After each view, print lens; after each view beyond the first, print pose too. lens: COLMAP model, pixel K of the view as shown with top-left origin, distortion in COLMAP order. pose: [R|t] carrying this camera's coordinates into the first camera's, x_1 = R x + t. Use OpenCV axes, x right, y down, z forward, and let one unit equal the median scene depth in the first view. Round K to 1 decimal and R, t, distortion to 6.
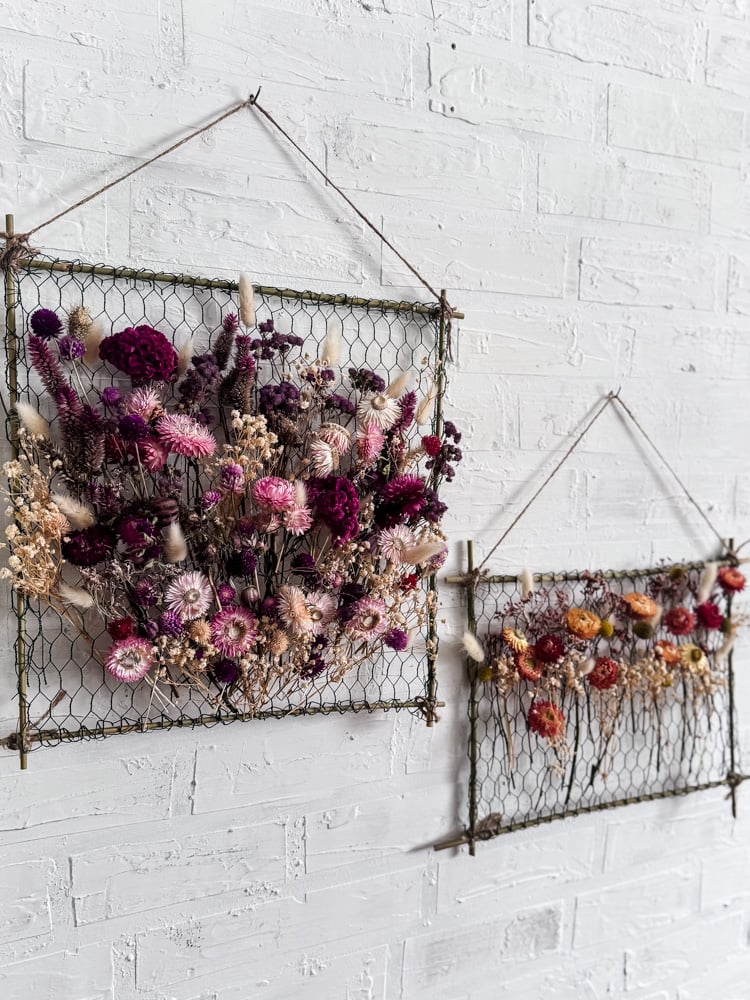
lens RADIAL K [[960.3, 0, 360.0], [0, 960.3, 522.8], [0, 0, 1]] dist [0.149956, -0.373391]
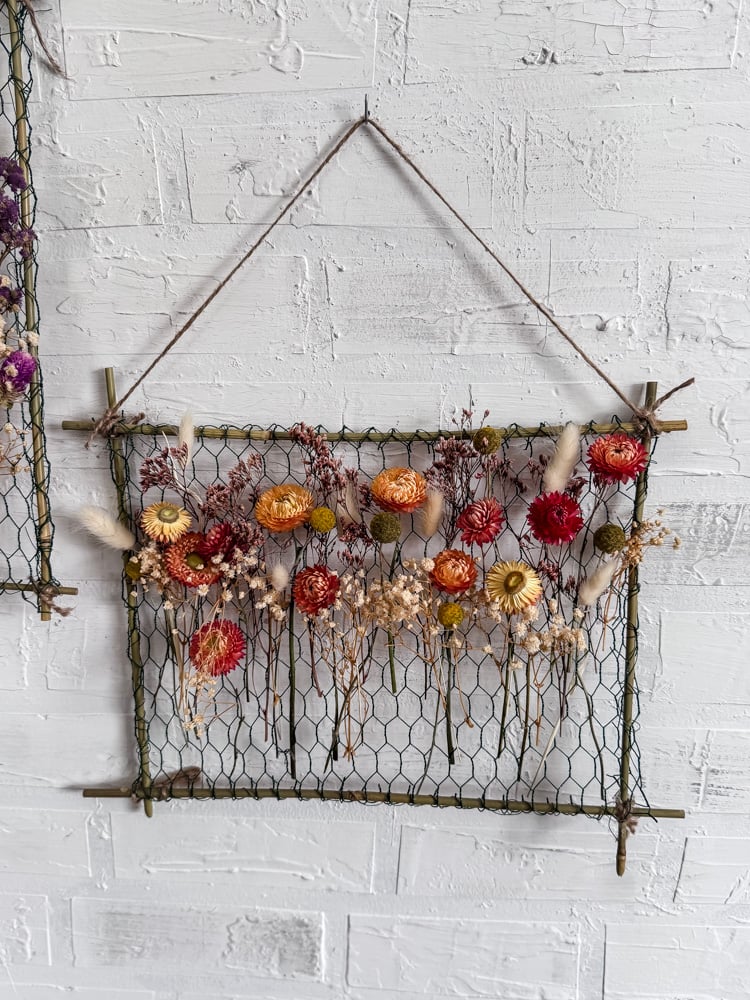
lens RADIAL K [[960.3, 0, 360.0], [0, 960.3, 522.8], [0, 0, 1]] dist [0.149956, -0.373391]
pose [[0.837144, 0.100771, -0.537620, 0.703392], [-0.031202, 0.990080, 0.136994, 0.030052], [0.546092, -0.097909, 0.831984, 0.591216]]
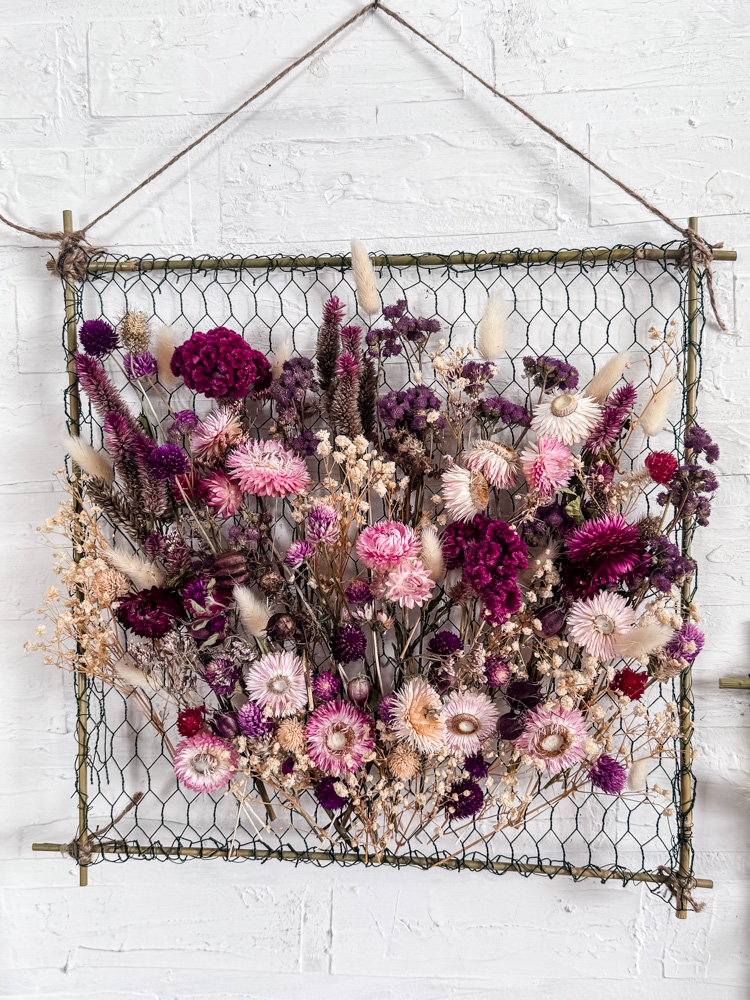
lens RADIAL K [[960.3, 0, 360.0], [0, 960.3, 522.8], [0, 0, 1]] dist [0.149956, -0.373391]
pose [[0.843349, -0.004923, -0.537344, 0.253070], [-0.010024, 0.999640, -0.024891, -0.028023], [0.537273, 0.026379, 0.842996, 0.377752]]
